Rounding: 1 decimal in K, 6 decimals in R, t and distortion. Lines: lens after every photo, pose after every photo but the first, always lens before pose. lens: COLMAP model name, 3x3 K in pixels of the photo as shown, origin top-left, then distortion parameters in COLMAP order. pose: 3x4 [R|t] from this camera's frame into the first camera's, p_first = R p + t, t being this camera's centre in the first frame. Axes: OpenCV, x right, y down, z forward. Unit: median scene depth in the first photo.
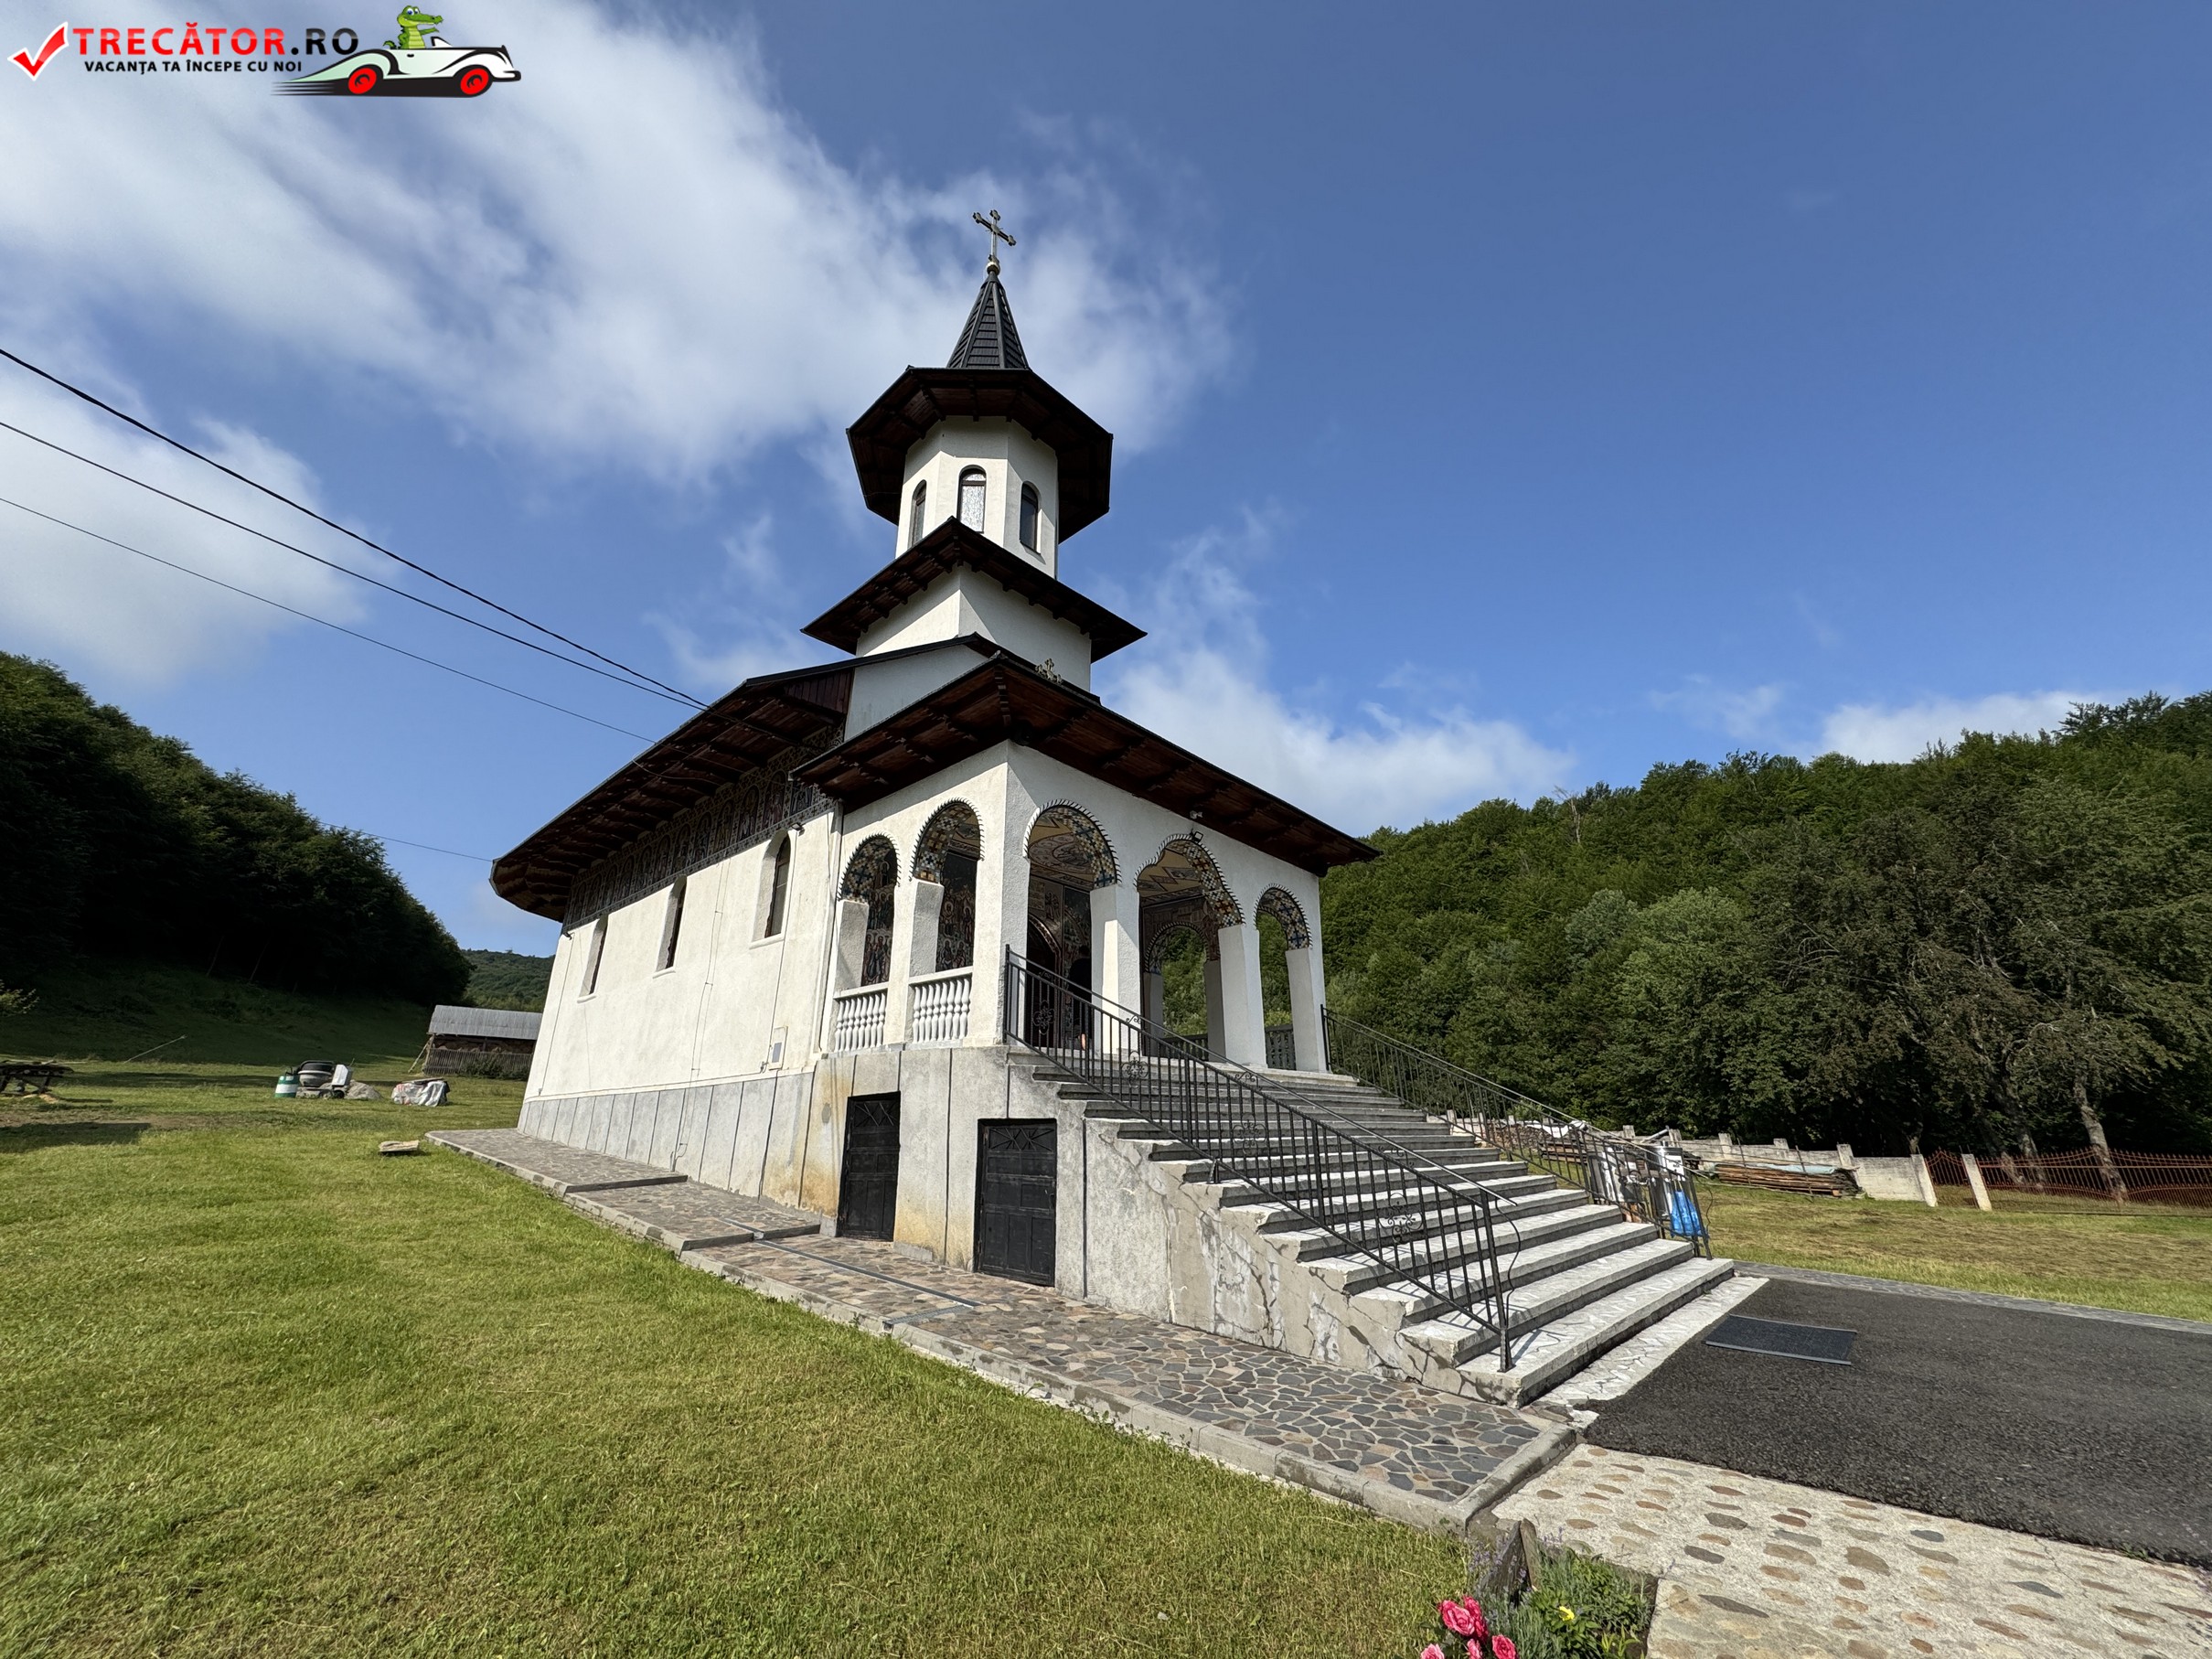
lens RADIAL K [[876.7, 0, 1084.9], [0, 876.7, 798.3], [0, 0, 1]] dist [0.001237, -0.000160]
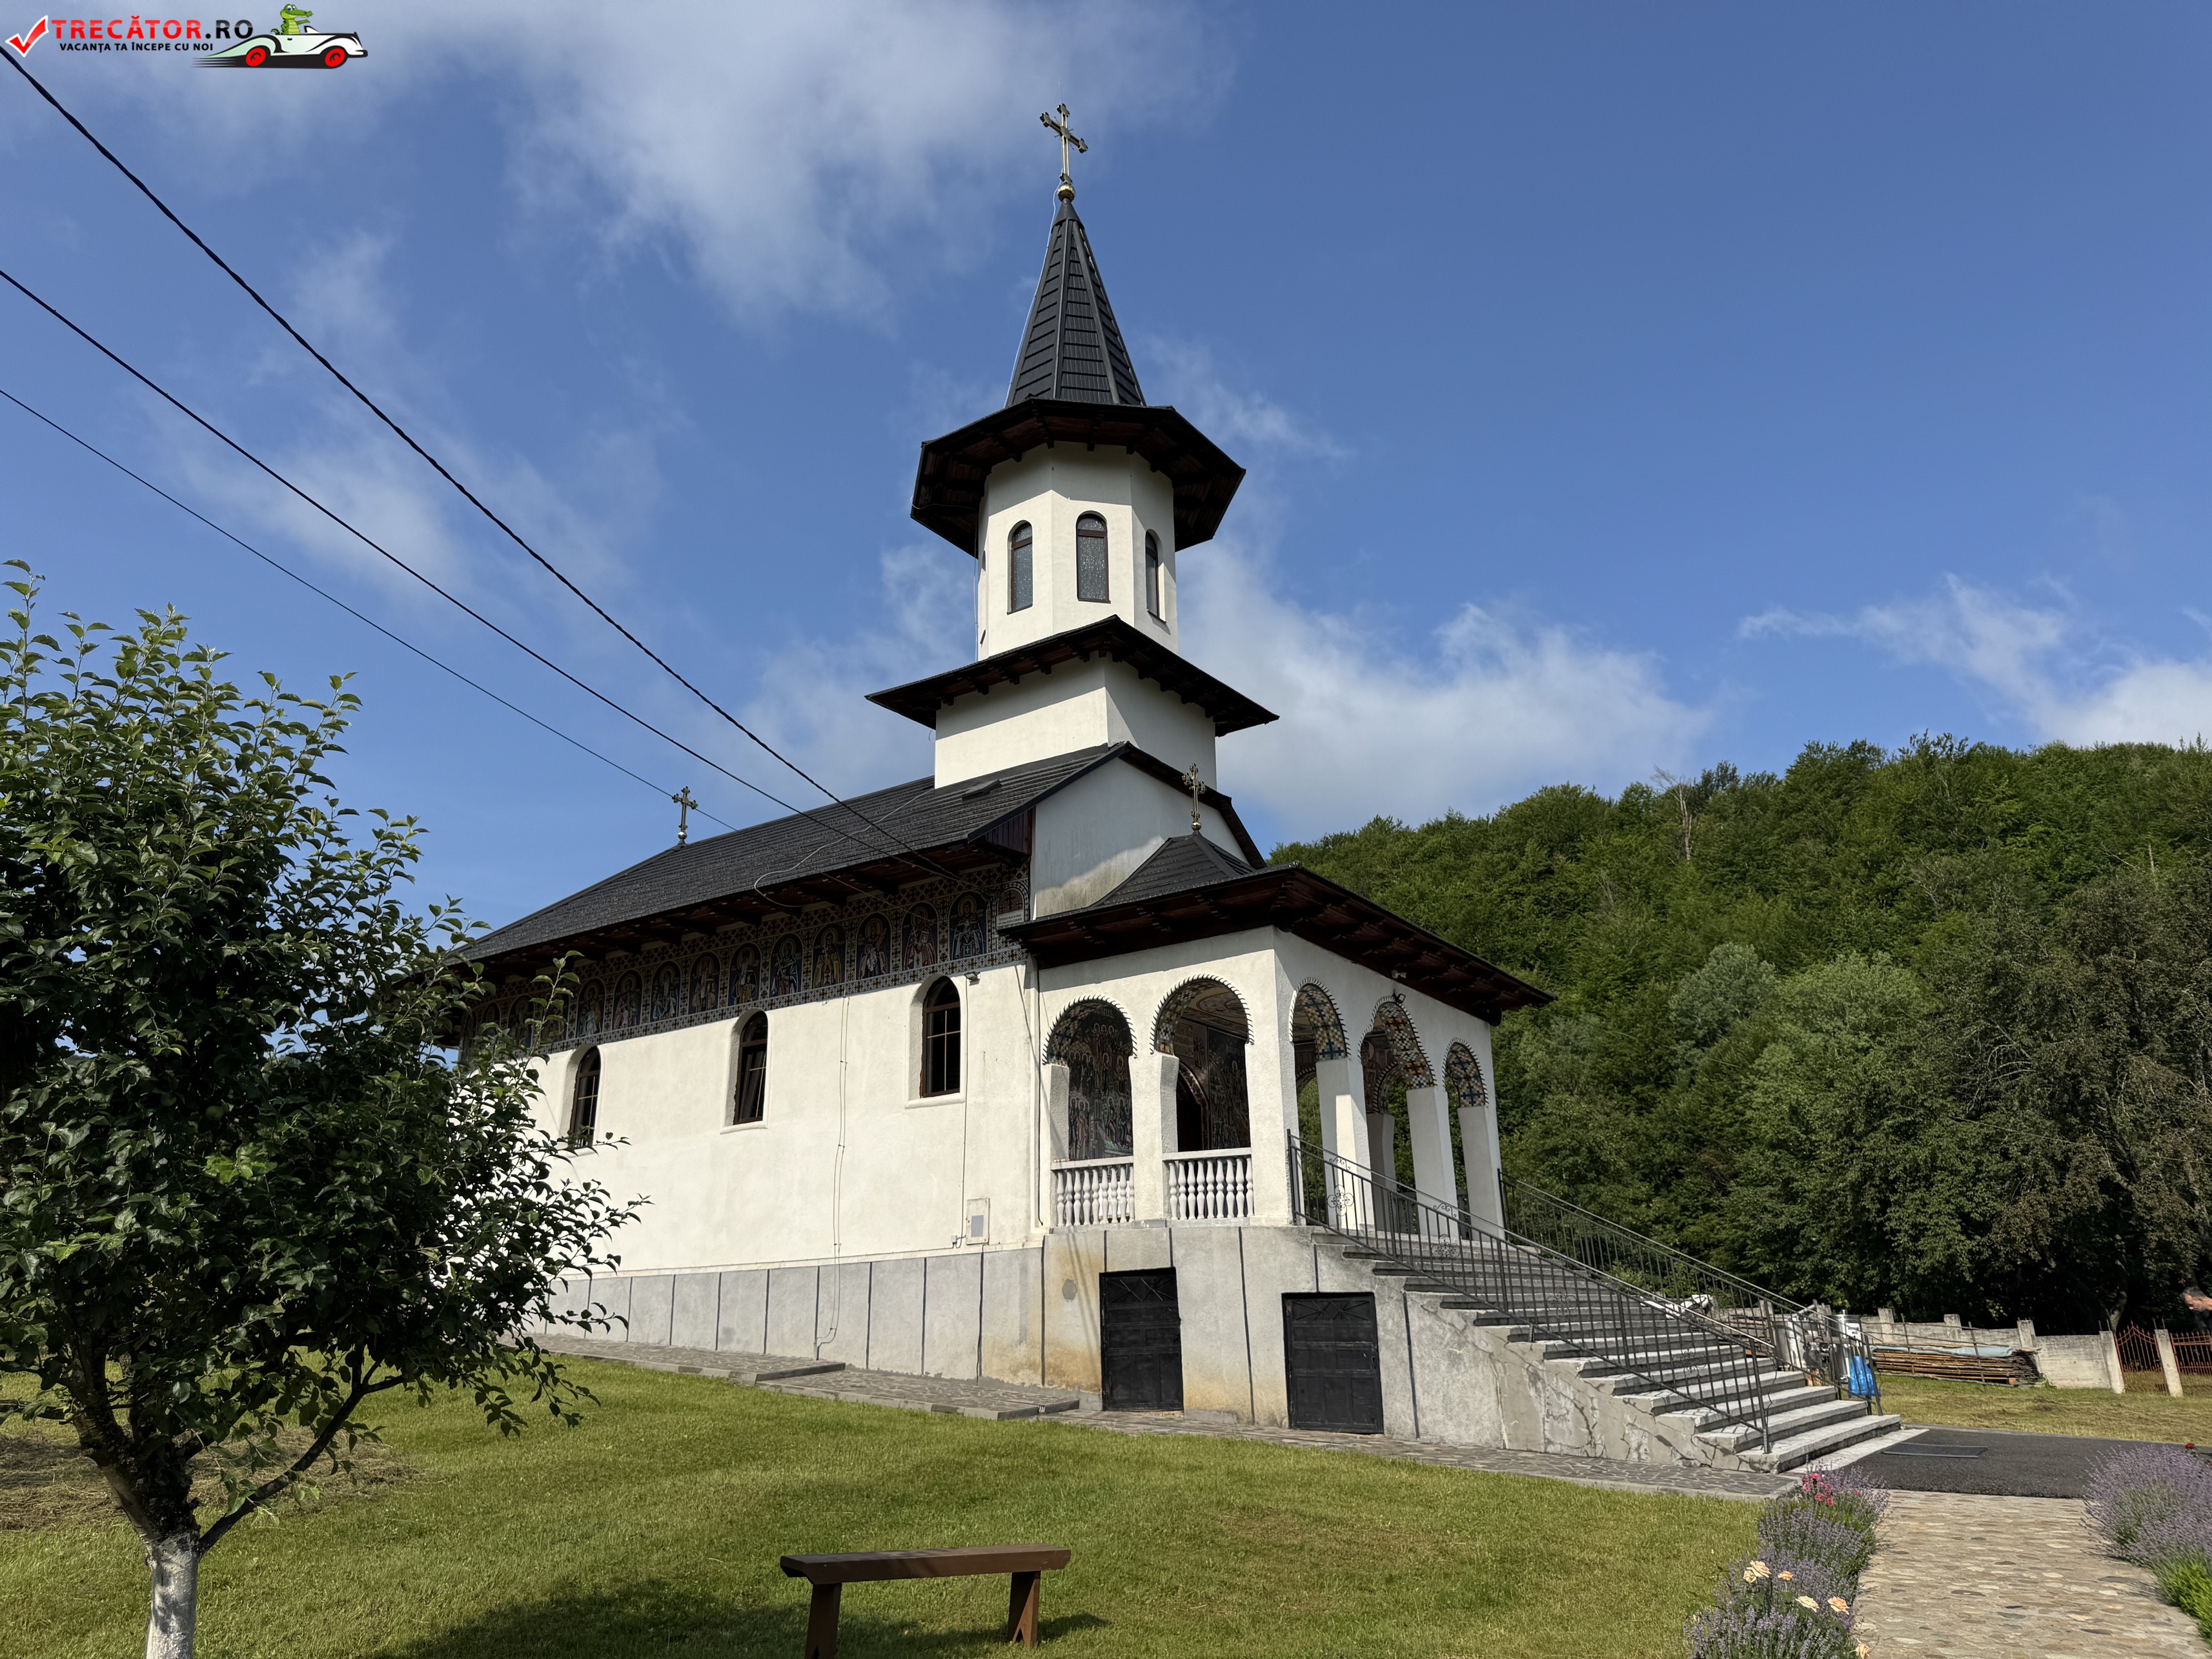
lens RADIAL K [[1537.3, 0, 1080.4], [0, 1537.3, 769.5], [0, 0, 1]] dist [0.084395, -0.104789]
pose [[0.988789, 0.036248, 0.144855, -0.337828], [-0.039268, 0.999066, 0.018046, -0.159718], [-0.144066, -0.023532, 0.989288, -0.441746]]
